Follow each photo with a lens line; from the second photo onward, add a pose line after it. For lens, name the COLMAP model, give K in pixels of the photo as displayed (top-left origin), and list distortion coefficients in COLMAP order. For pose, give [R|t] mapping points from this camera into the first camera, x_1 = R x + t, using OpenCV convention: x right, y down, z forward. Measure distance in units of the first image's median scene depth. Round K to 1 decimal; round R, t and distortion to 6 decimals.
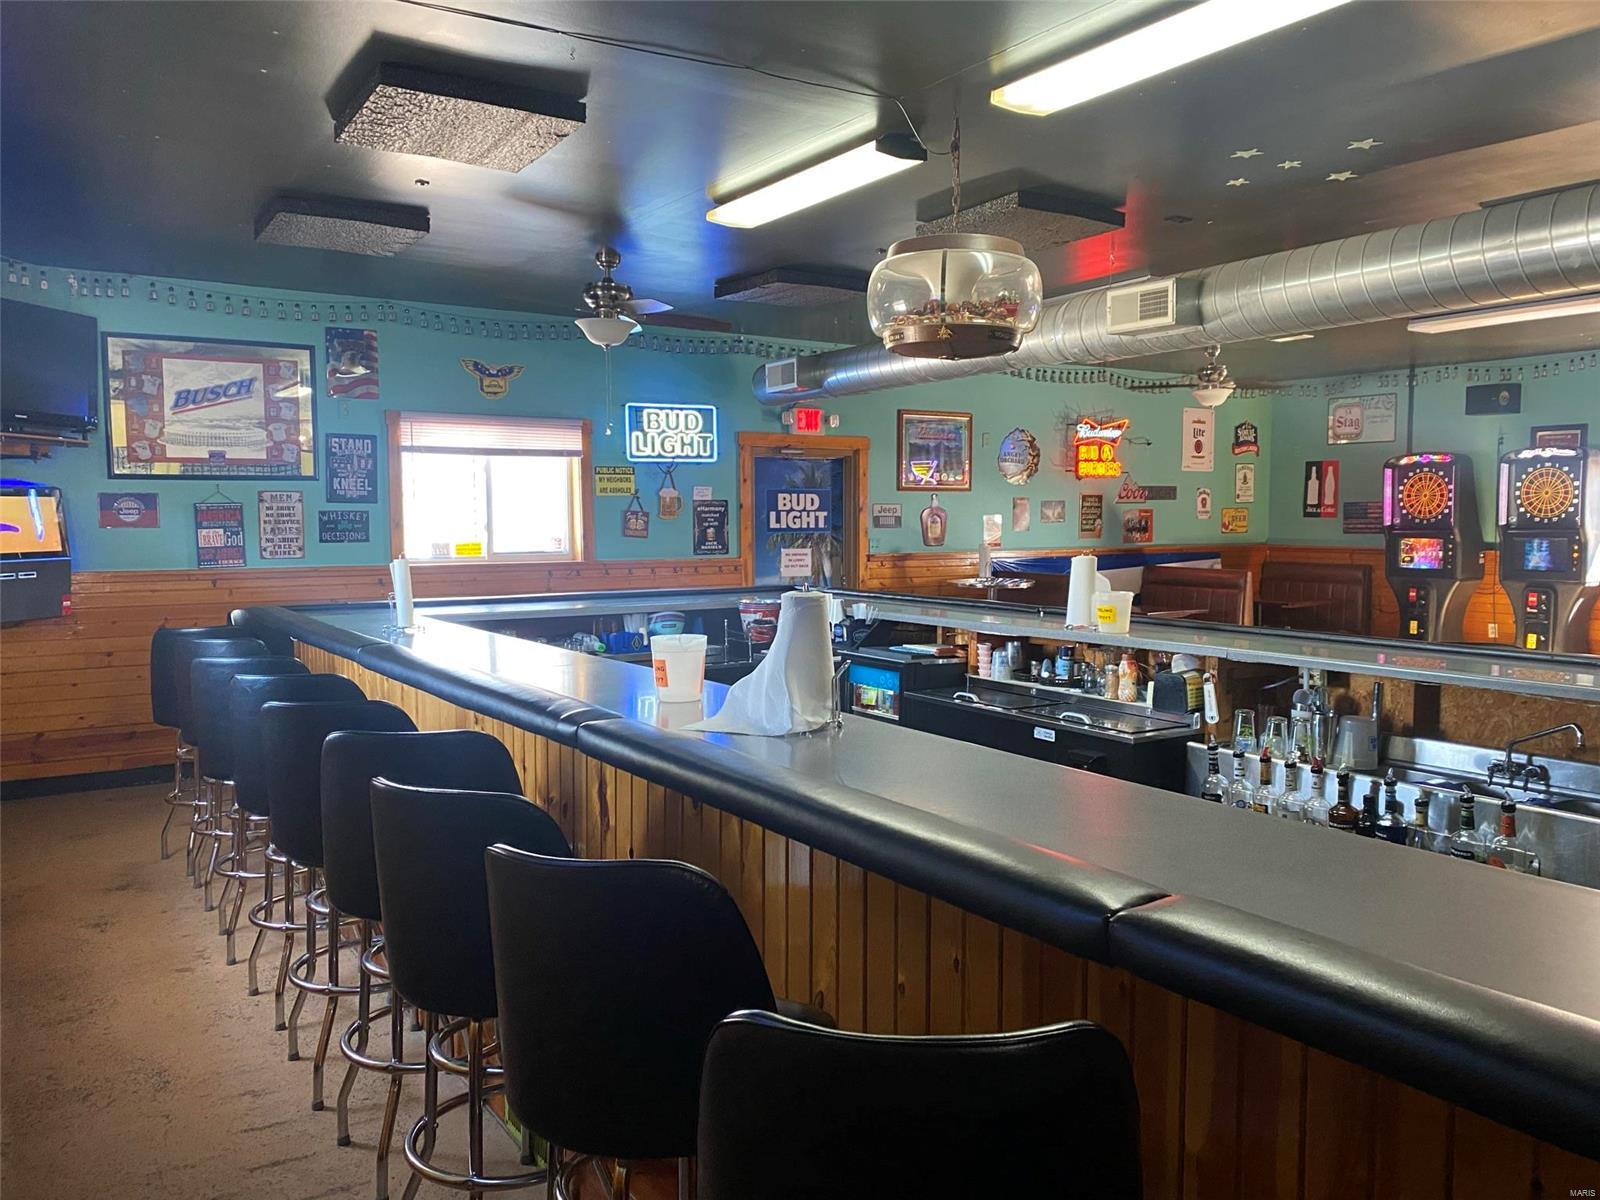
lens RADIAL K [[1218.9, 0, 809.3], [0, 1218.9, 605.4], [0, 0, 1]] dist [0.048778, -0.063213]
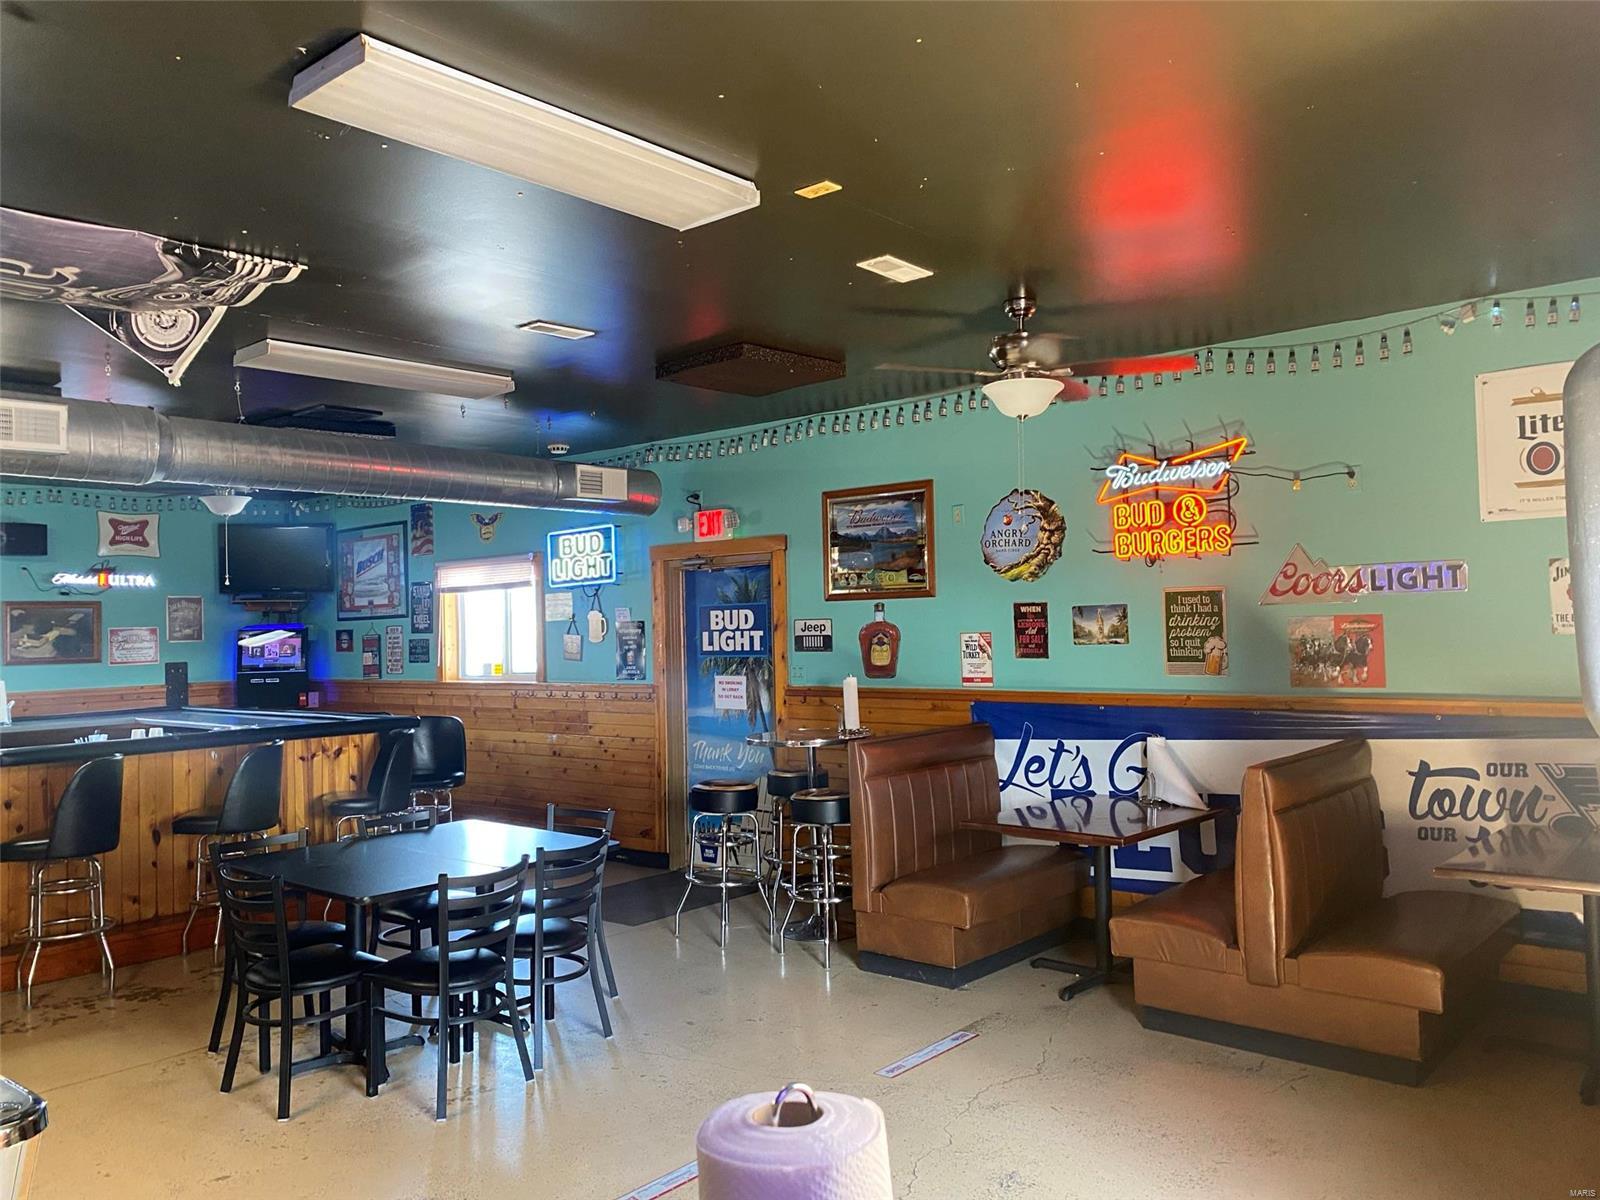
lens RADIAL K [[1218.9, 0, 793.4], [0, 1218.9, 597.0], [0, 0, 1]] dist [0.048778, -0.063213]
pose [[0.258215, -0.026924, -0.965712, 0.818714], [-0.046326, 0.998117, -0.040214, -0.069936], [0.964976, 0.055121, 0.256482, 0.836650]]
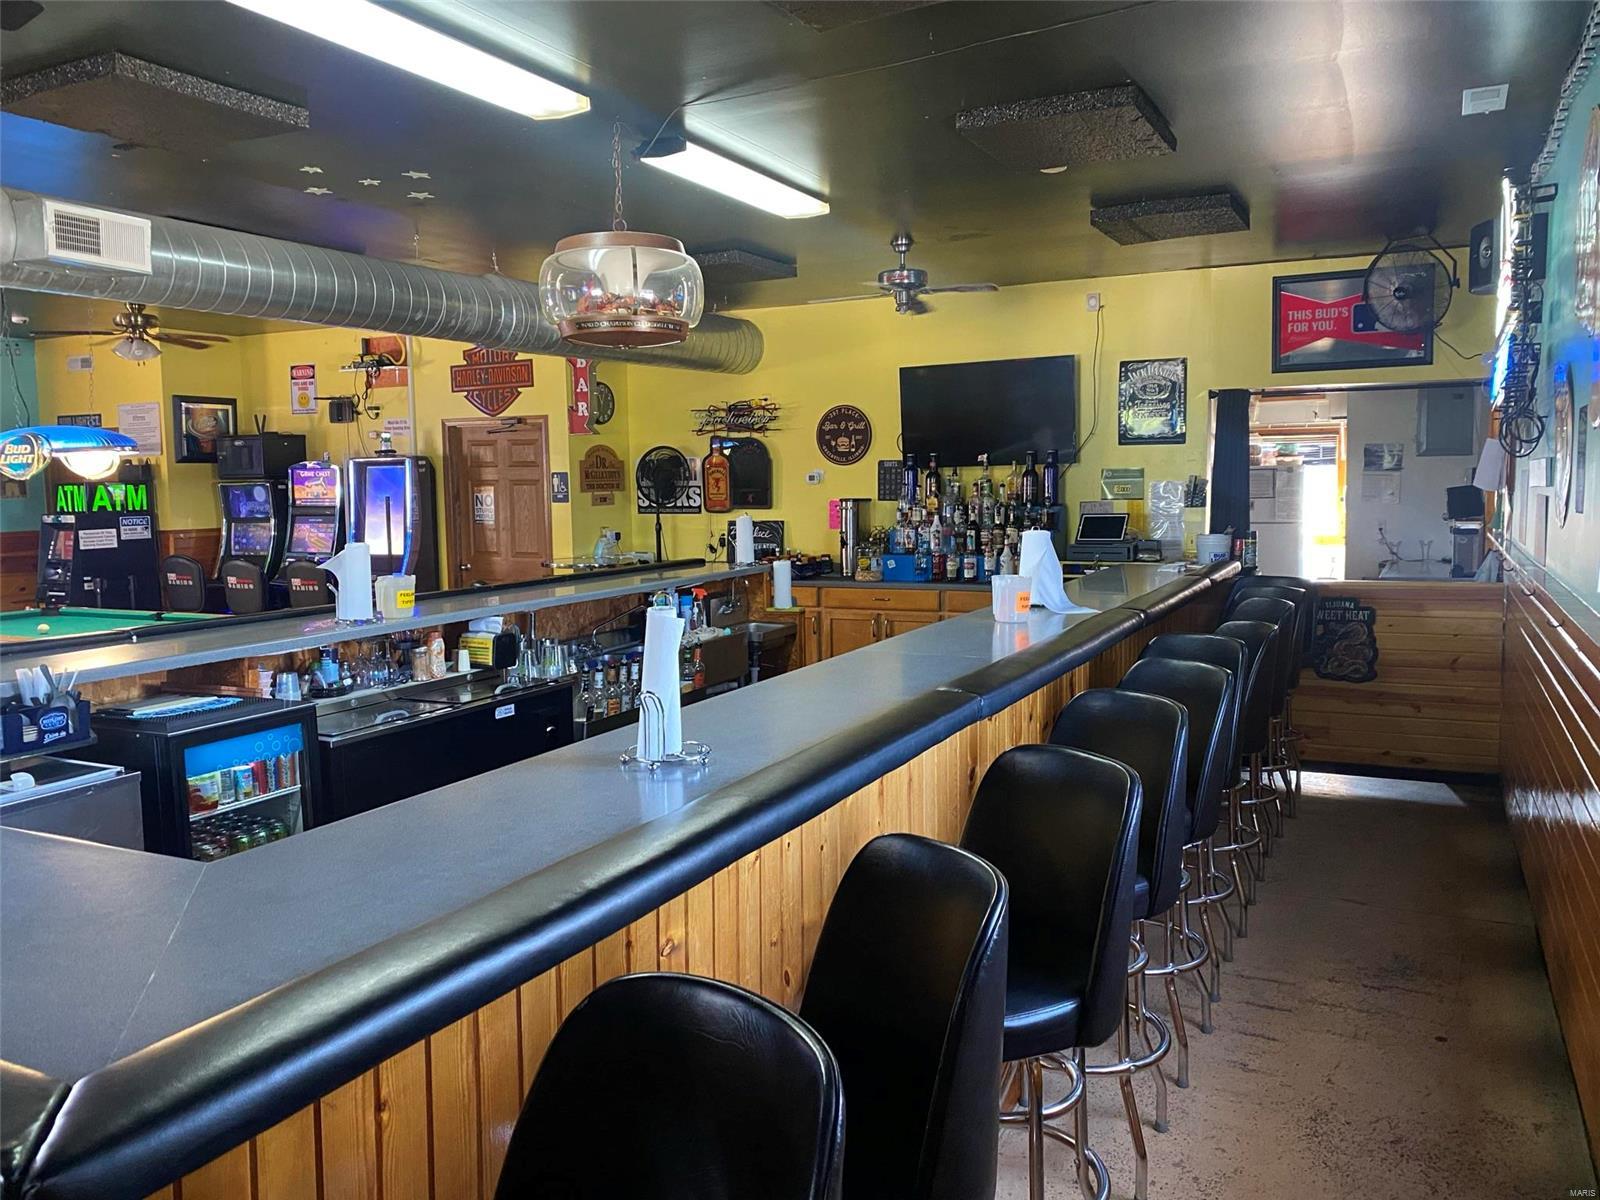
lens RADIAL K [[1218.9, 0, 793.7], [0, 1218.9, 586.9], [0, 0, 1]] dist [0.048778, -0.063213]
pose [[-0.508666, -0.067377, 0.858323, -0.397176], [0.079836, 0.988946, 0.124944, -0.051755], [-0.857254, 0.132080, -0.497665, 0.635624]]
